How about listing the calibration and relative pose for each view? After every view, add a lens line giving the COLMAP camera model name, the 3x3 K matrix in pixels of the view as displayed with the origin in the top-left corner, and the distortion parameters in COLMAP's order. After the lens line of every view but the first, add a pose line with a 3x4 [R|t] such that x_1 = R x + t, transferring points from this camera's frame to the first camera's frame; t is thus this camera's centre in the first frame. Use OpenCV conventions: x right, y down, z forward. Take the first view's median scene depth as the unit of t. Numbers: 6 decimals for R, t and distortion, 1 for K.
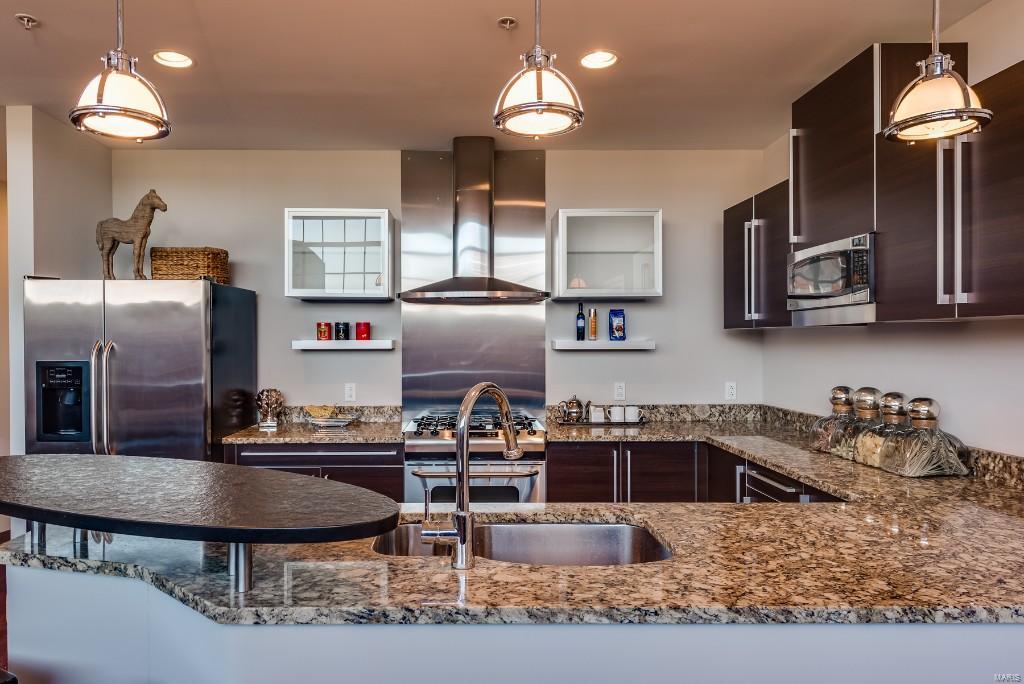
lens RADIAL K [[650.6, 0, 510.1], [0, 650.6, 344.0], [0, 0, 1]] dist [0.006930, -0.001795]
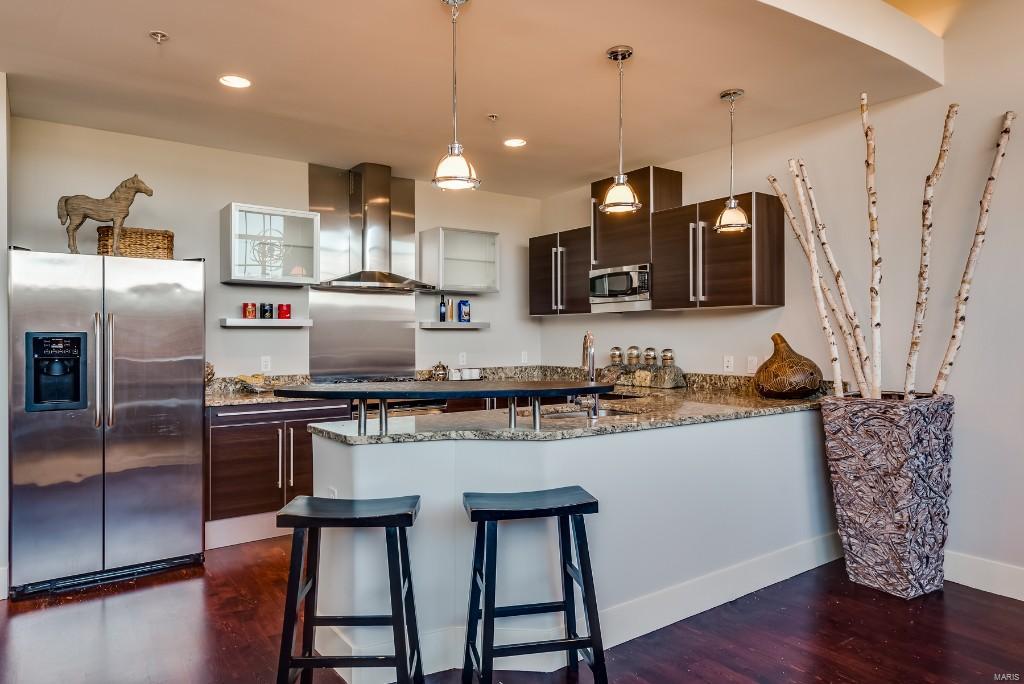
lens RADIAL K [[650.6, 0, 511.1], [0, 650.6, 336.5], [0, 0, 1]] dist [0.006930, -0.001795]
pose [[0.810102, 0.000292, 0.586289, -0.592296], [0.005496, 0.999952, -0.008092, 0.038248], [-0.586263, 0.009778, 0.810061, -0.206529]]
